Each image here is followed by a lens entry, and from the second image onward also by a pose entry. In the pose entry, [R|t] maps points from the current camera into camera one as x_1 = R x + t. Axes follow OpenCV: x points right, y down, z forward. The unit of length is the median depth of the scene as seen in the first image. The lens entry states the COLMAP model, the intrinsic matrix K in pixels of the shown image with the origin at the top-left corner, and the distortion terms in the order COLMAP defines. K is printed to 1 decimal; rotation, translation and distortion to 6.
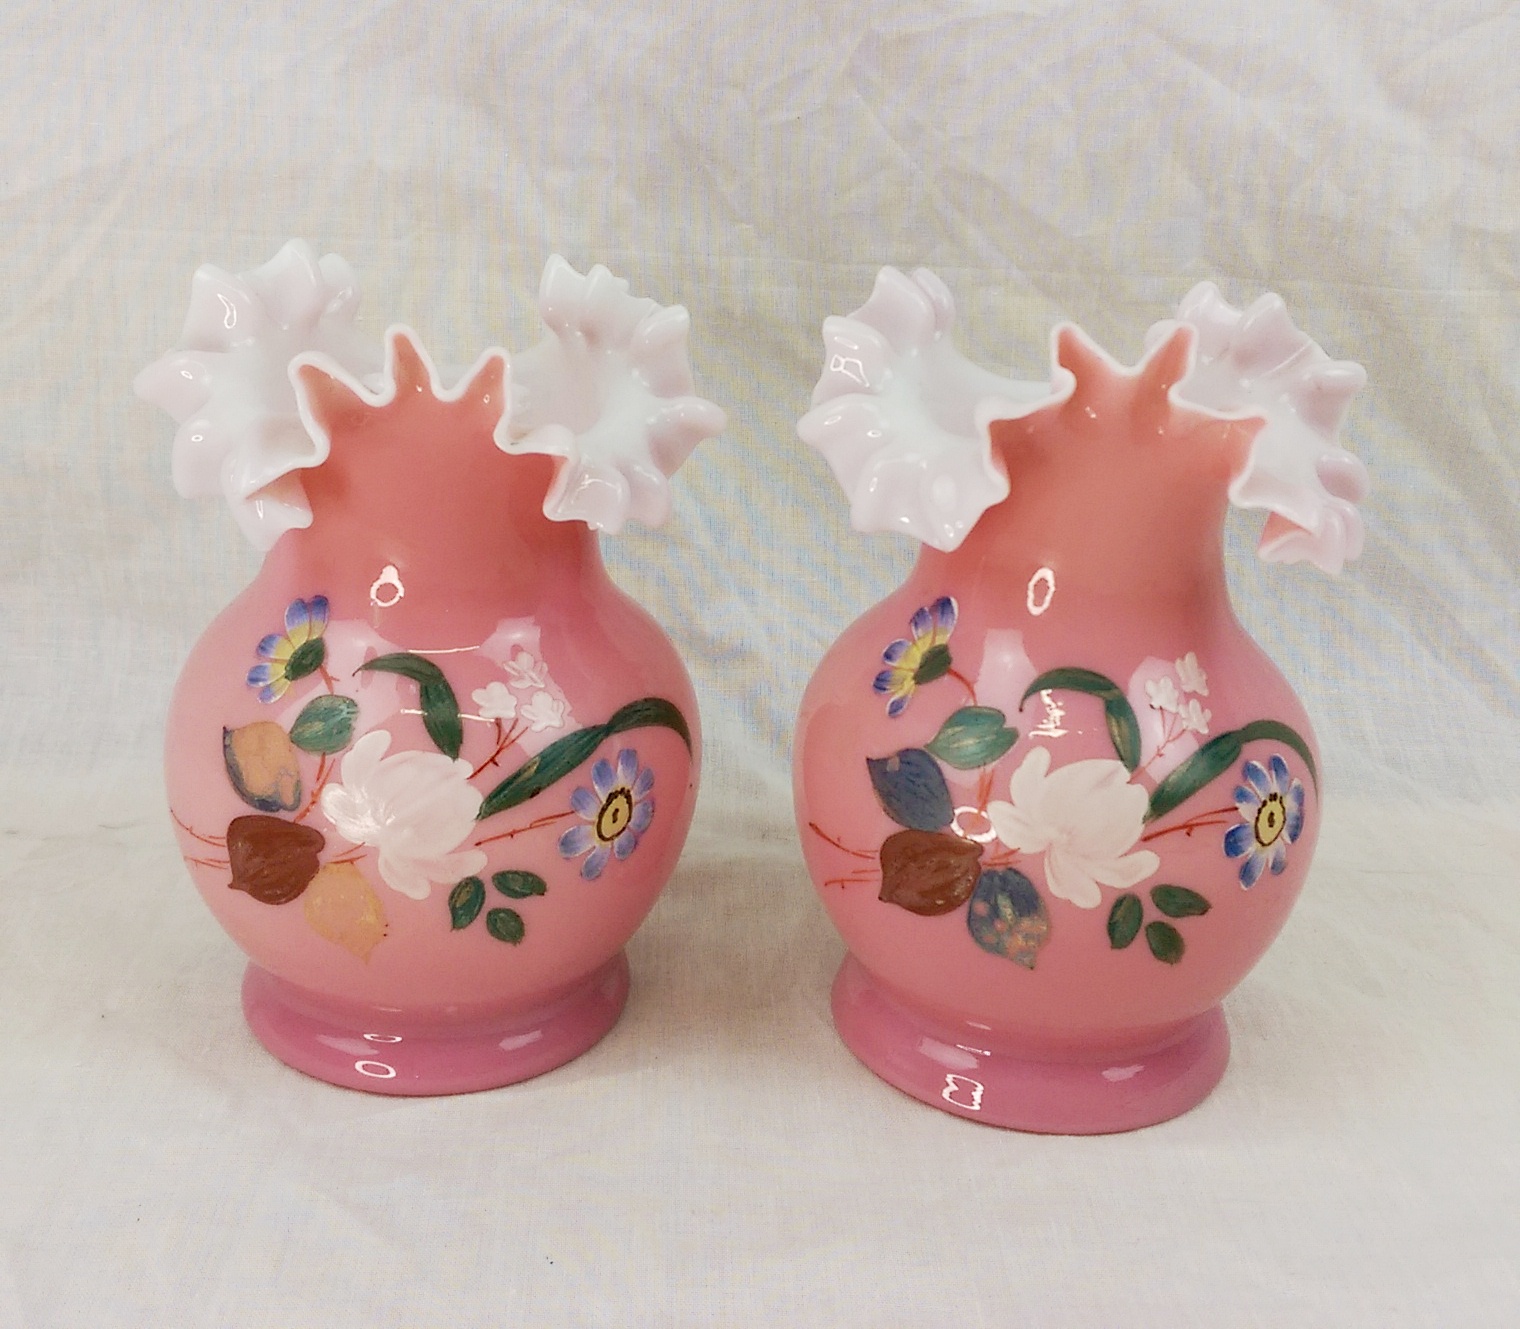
lens RADIAL K [[1919.9, 0, 762.3], [0, 1919.9, 563.5], [0, 0, 1]] dist [0.117480, -0.050097]
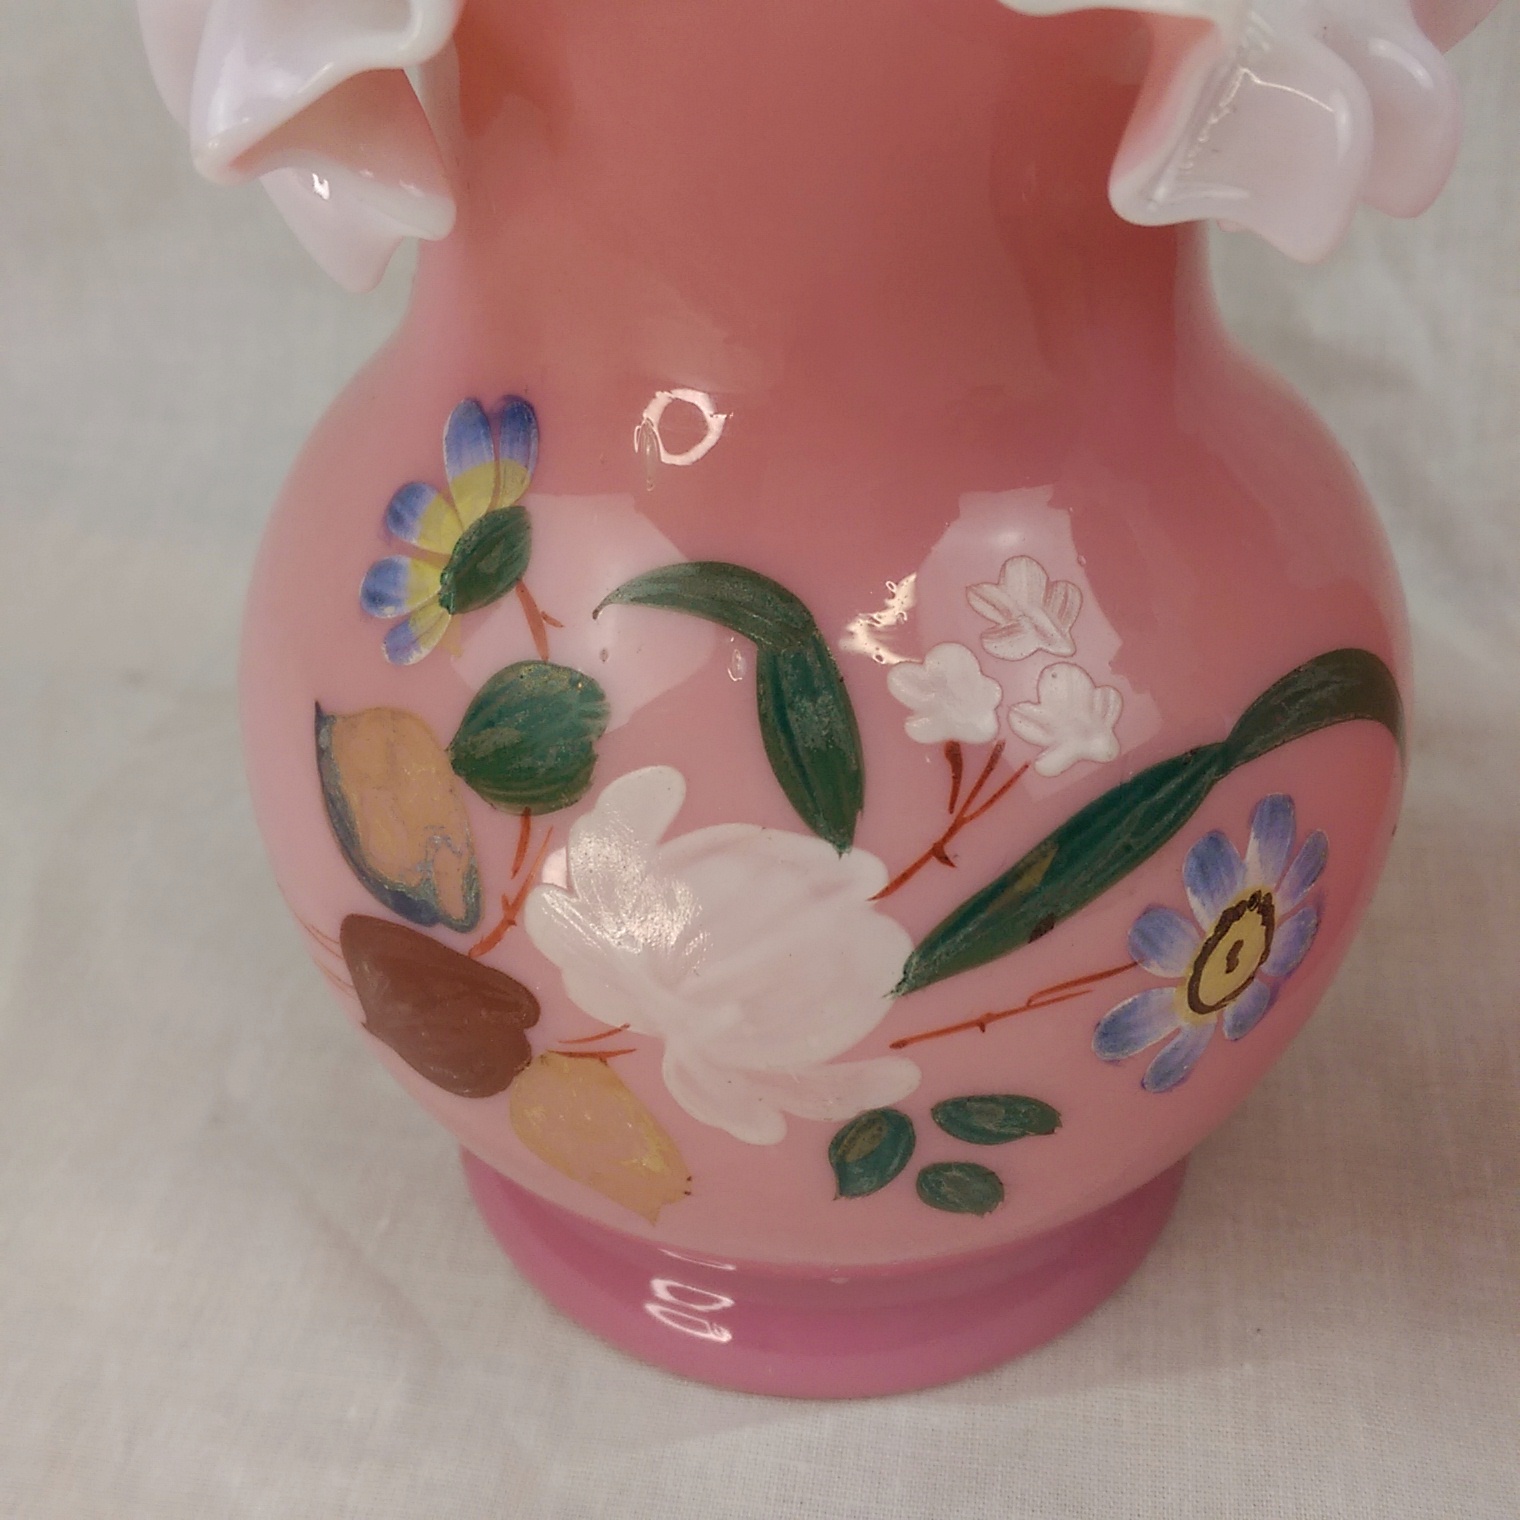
lens RADIAL K [[1963.8, 0, 776.5], [0, 1963.8, 753.5], [0, 0, 1]] dist [0.137829, -0.255832]
pose [[0.979432, 0.059383, -0.192838, -0.094202], [0.003381, 0.950746, 0.309951, -0.040056], [0.201746, -0.304228, 0.930991, 0.614153]]
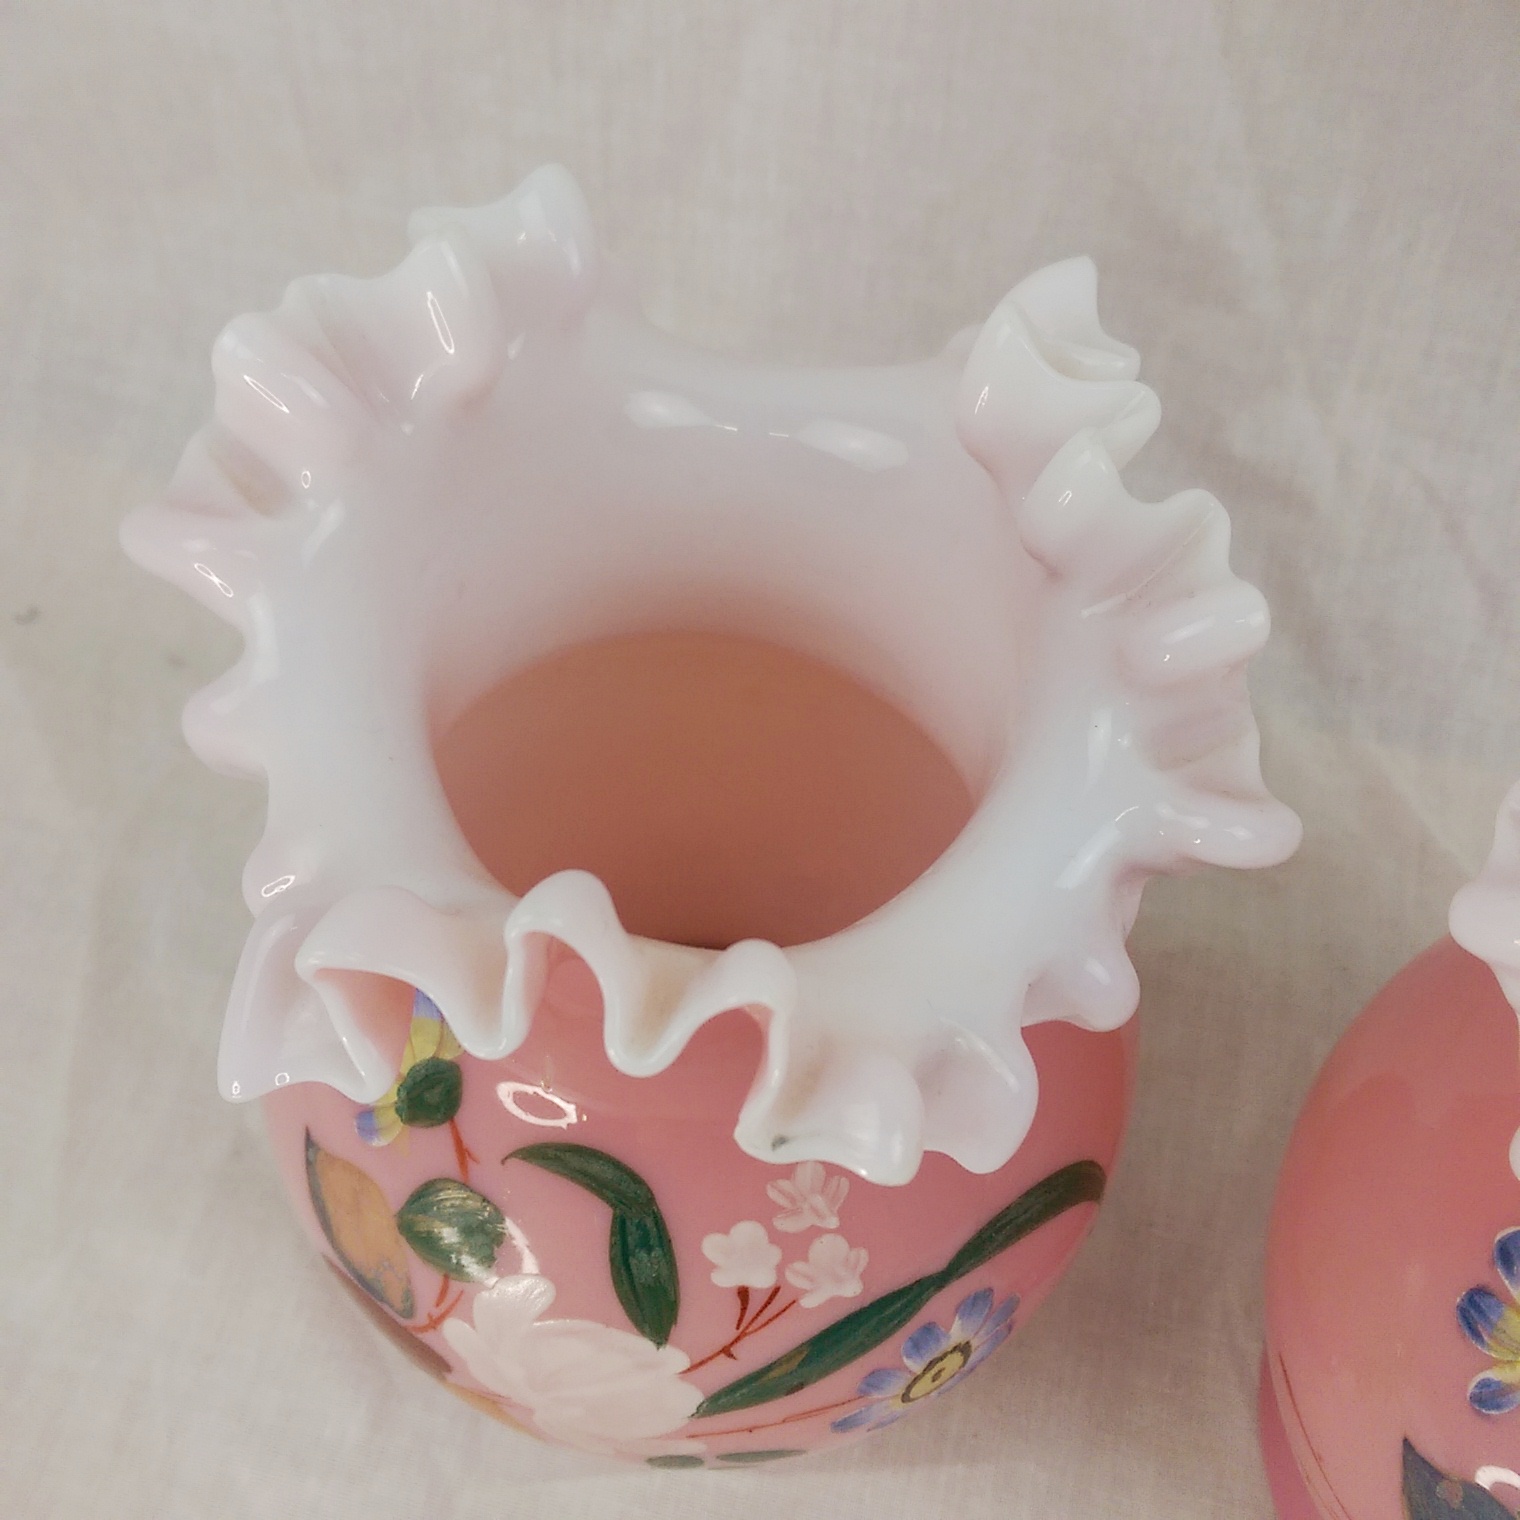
lens RADIAL K [[1963.8, 0, 776.5], [0, 1963.8, 753.5], [0, 0, 1]] dist [0.137829, -0.255832]
pose [[0.961447, 0.222968, -0.160949, -0.069441], [-0.082046, 0.791224, 0.605997, -0.383603], [0.262465, -0.569429, 0.779014, 0.635843]]
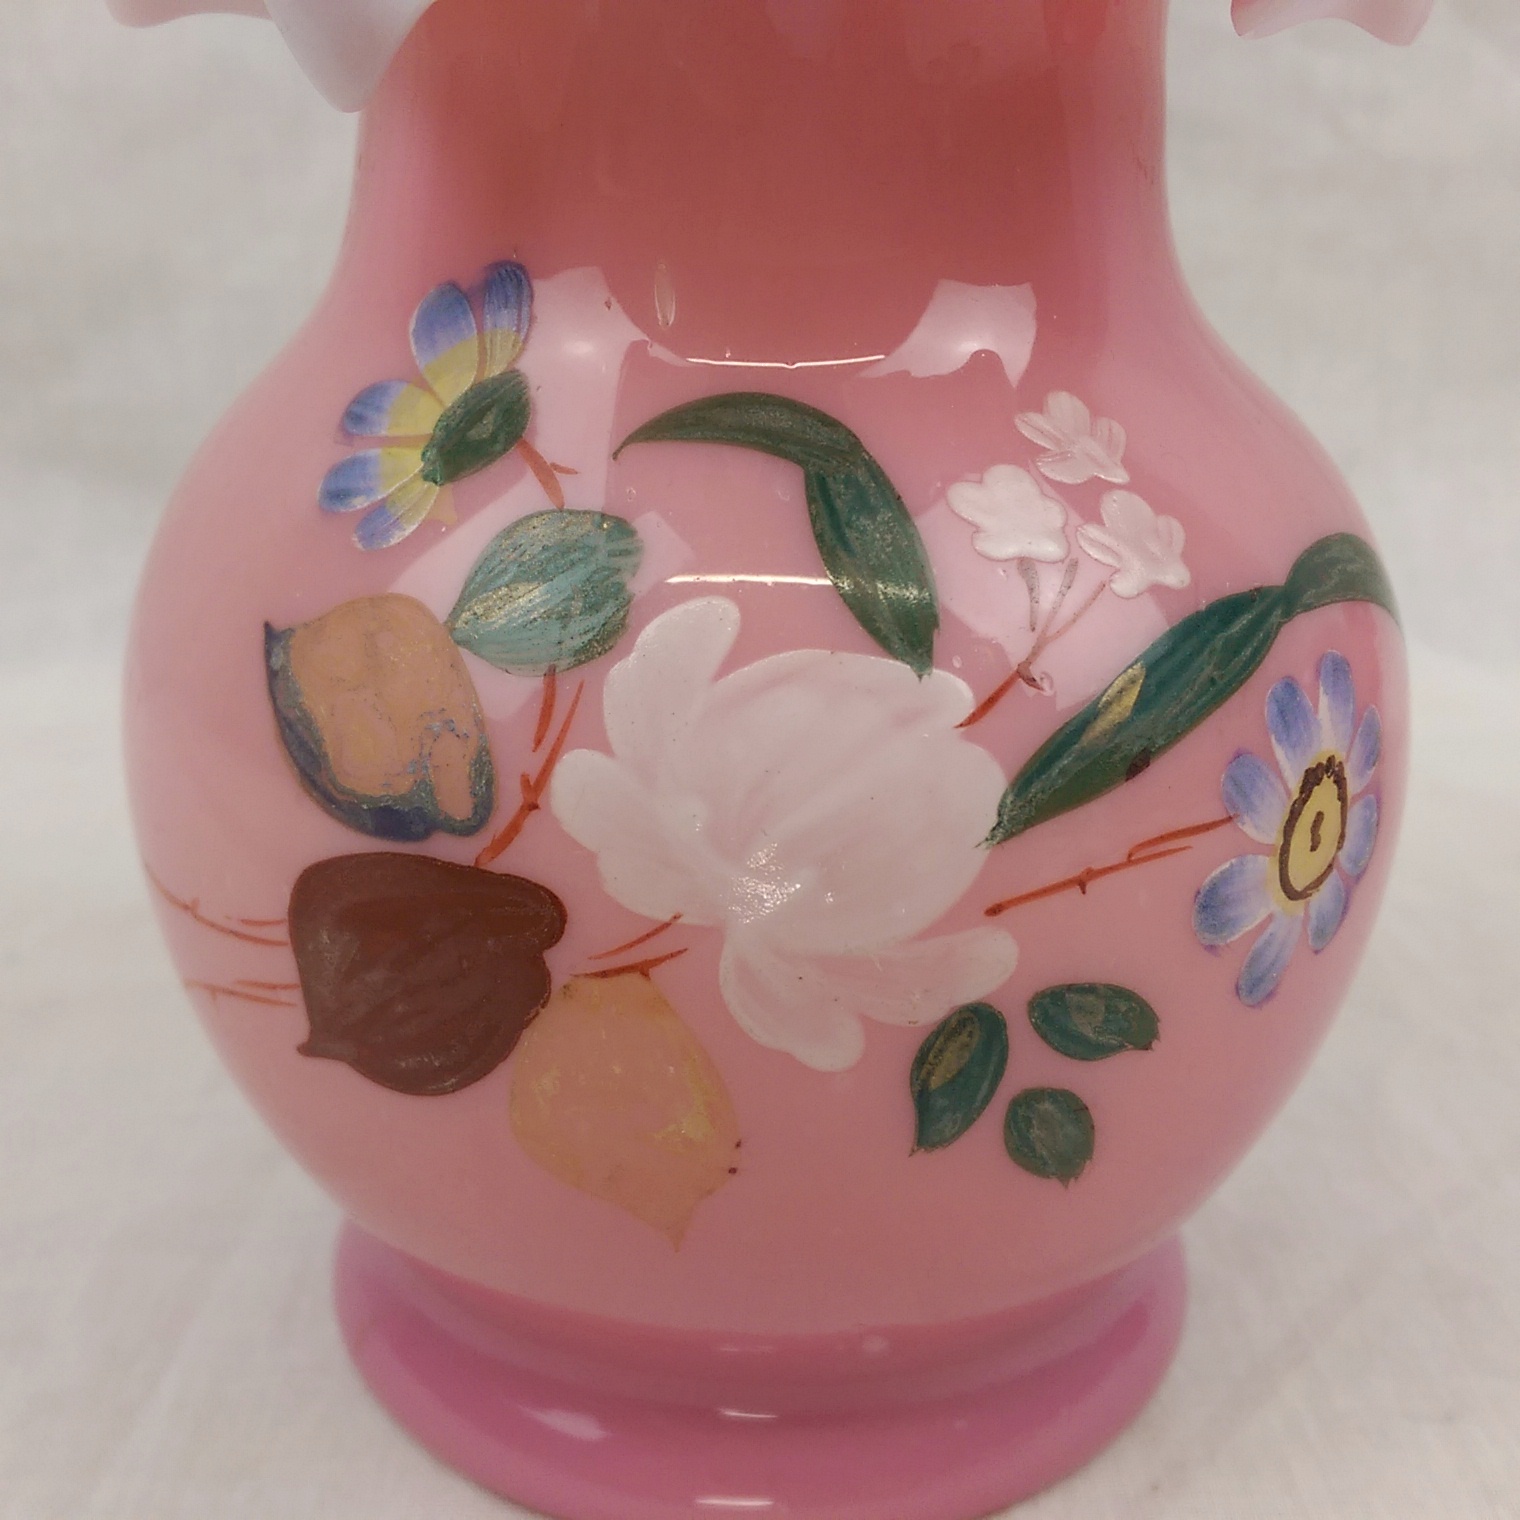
lens RADIAL K [[1963.8, 0, 776.5], [0, 1963.8, 753.5], [0, 0, 1]] dist [0.137829, -0.255832]
pose [[0.999087, -0.038839, -0.017778, -0.175541], [0.039328, 0.998833, 0.028040, 0.102752], [0.016668, -0.028713, 0.999449, 0.626331]]
